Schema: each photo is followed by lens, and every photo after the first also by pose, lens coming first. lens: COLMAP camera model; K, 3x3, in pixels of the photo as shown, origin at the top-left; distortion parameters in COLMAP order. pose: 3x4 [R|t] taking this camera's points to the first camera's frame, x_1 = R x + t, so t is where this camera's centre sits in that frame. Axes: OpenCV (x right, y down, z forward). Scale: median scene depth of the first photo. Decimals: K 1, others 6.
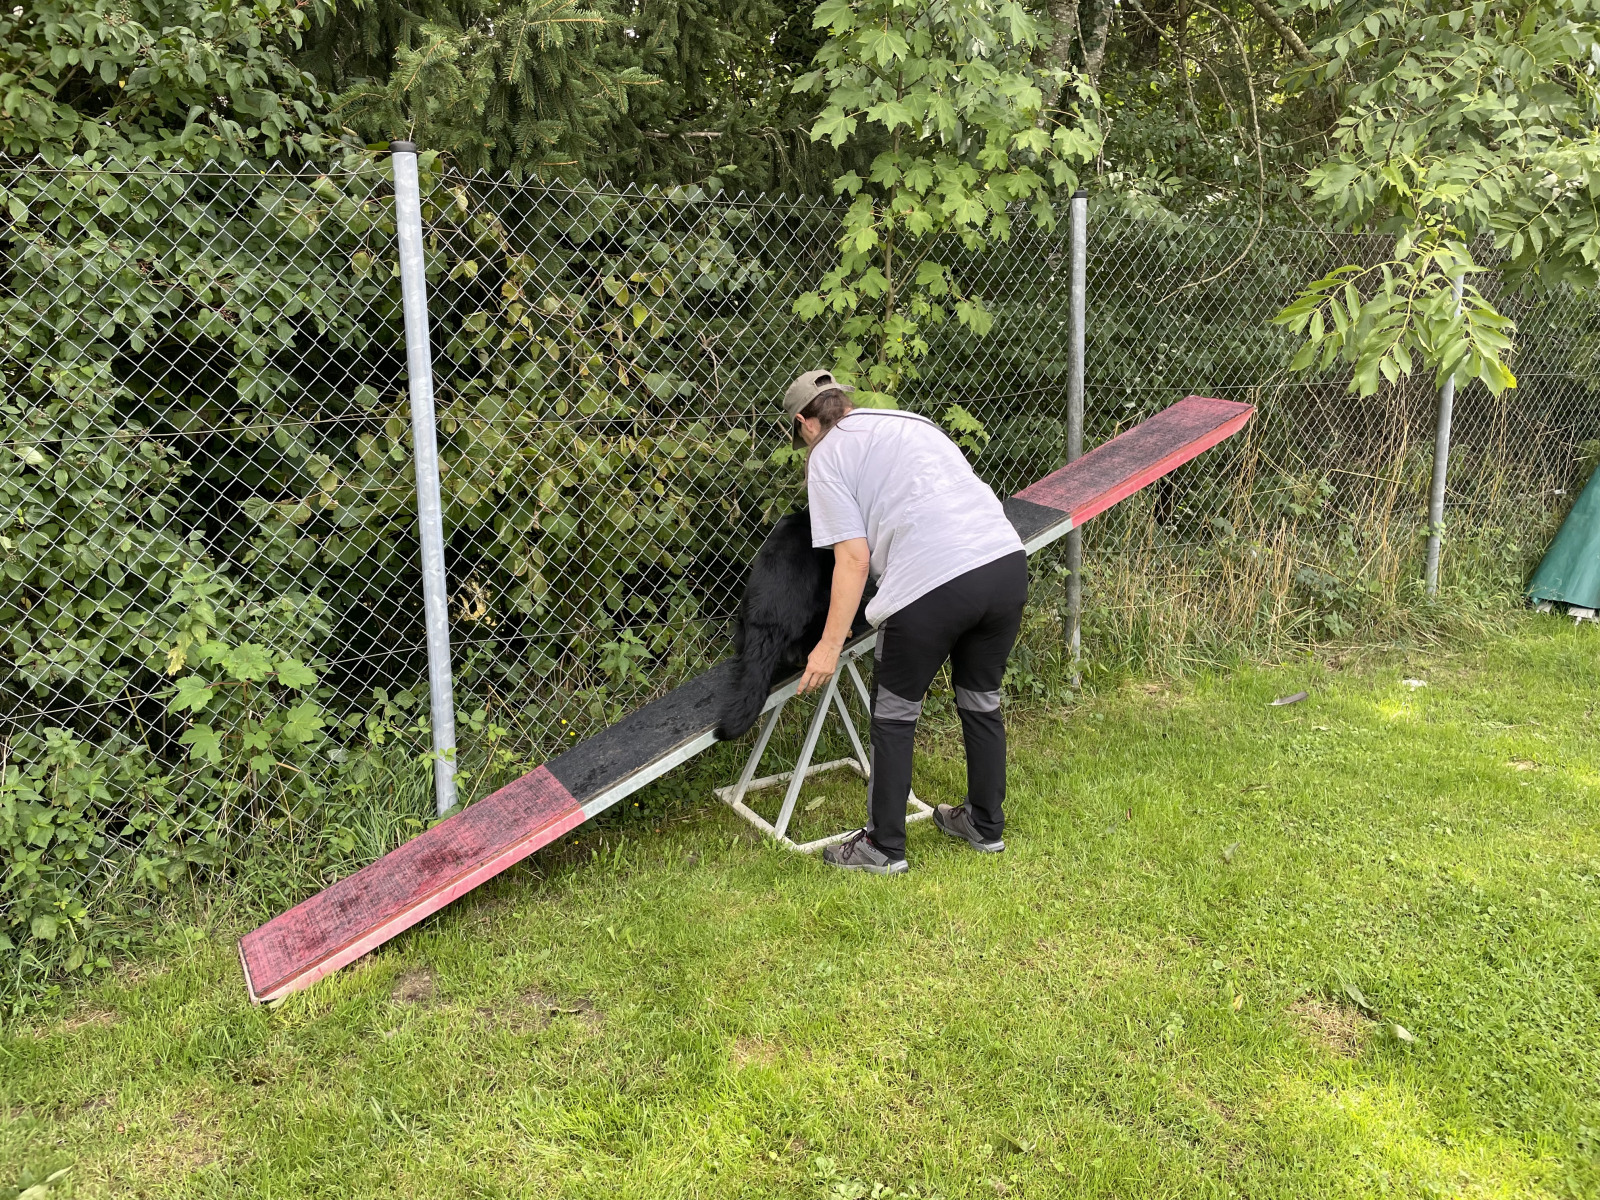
lens RADIAL K [[1185.5, 0, 827.5], [0, 1185.5, 598.0], [0, 0, 1]] dist [0.088550, -0.114973]
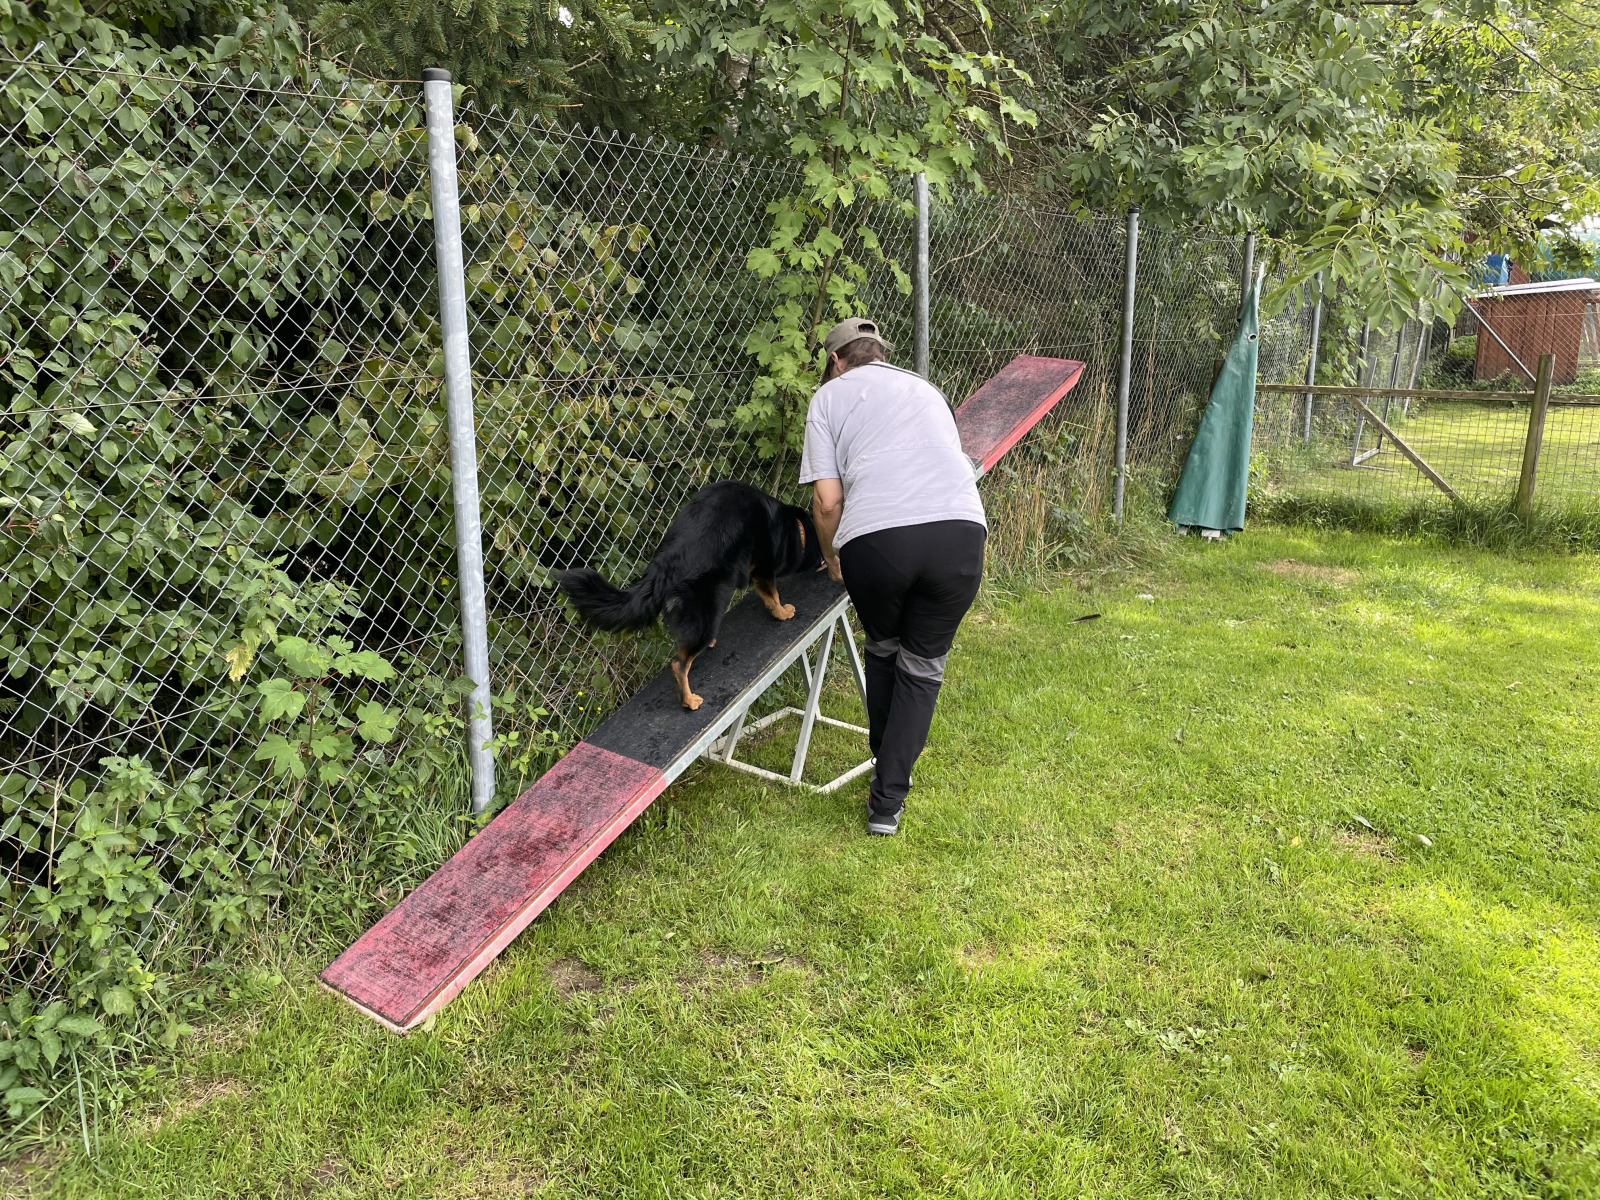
lens RADIAL K [[1185.0, 0, 822.9], [0, 1185.0, 591.2], [0, 0, 1]] dist [0.088599, -0.115888]
pose [[0.918744, -0.082235, 0.386196, -0.451242], [0.076101, 0.996613, 0.031176, 0.005655], [-0.387451, 0.000747, 0.921890, 0.051406]]
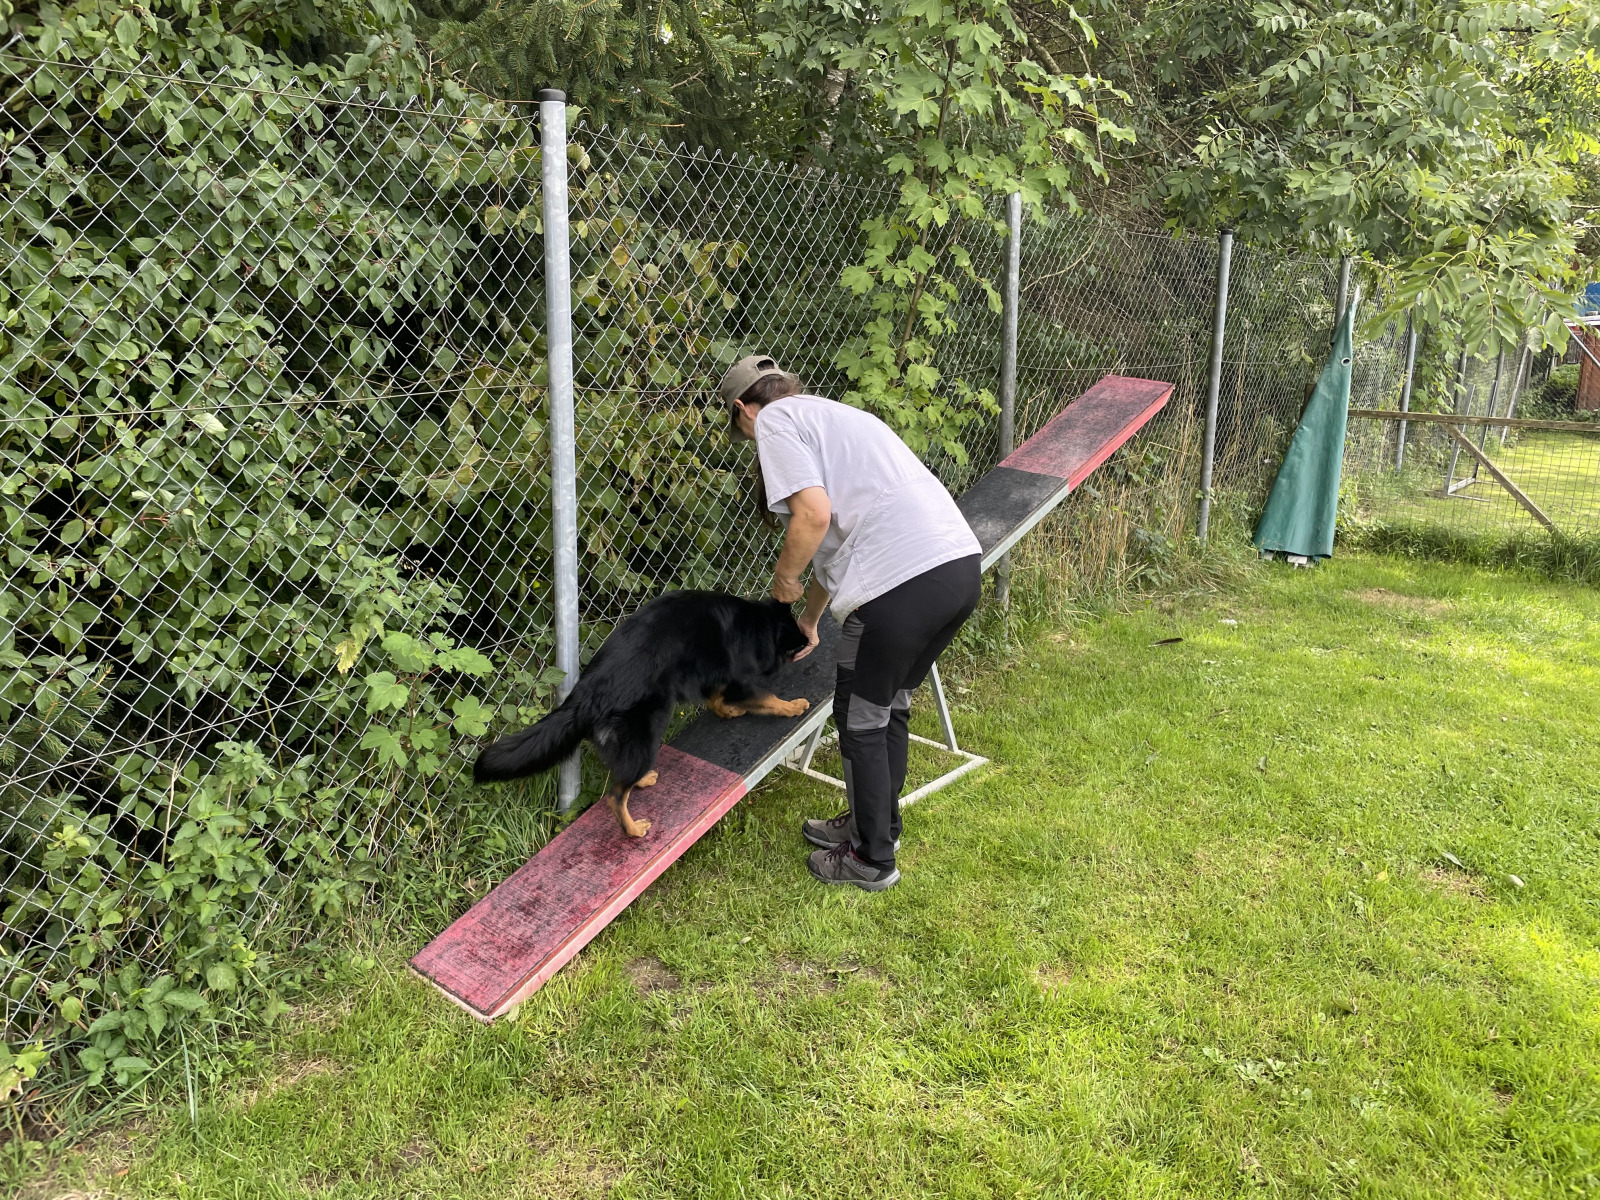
lens RADIAL K [[1186.3, 0, 827.5], [0, 1186.3, 586.2], [0, 0, 1]] dist [0.086721, -0.112602]
pose [[0.941200, -0.046606, 0.334621, -0.465684], [0.044888, 0.998909, 0.012870, 0.004559], [-0.334856, 0.002907, 0.942265, 0.043925]]
